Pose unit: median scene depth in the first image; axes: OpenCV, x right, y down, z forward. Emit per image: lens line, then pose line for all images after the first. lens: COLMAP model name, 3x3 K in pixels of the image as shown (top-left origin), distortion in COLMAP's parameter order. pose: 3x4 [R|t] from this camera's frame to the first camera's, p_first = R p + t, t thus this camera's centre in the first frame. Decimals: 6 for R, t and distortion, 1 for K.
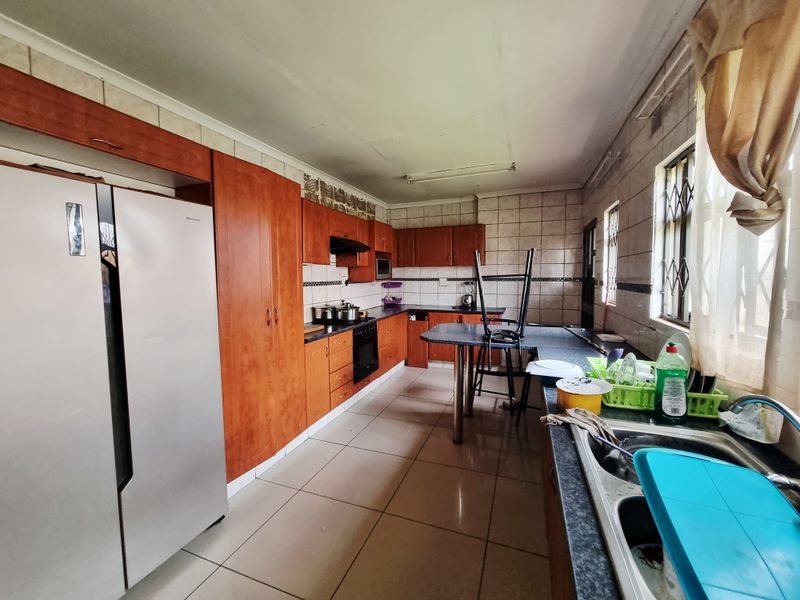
lens RADIAL K [[332.6, 0, 403.4], [0, 332.6, 296.7], [0, 0, 1]] dist [-0.000482, -0.001138]
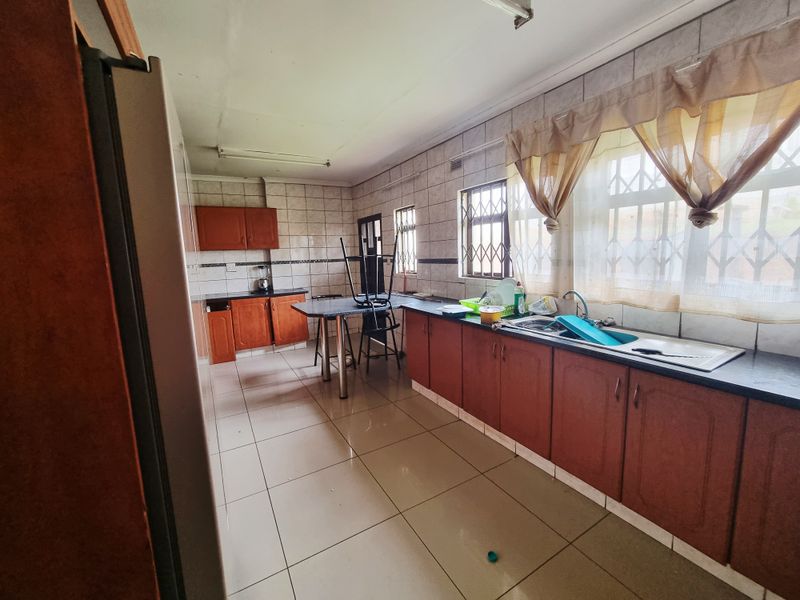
lens RADIAL K [[332.6, 0, 403.4], [0, 332.6, 296.7], [0, 0, 1]] dist [-0.000482, -0.001138]
pose [[0.627462, -0.115457, 0.770040, -0.333733], [0.080427, 0.993266, 0.083391, -0.001586], [-0.774483, 0.009607, 0.632522, 0.046900]]
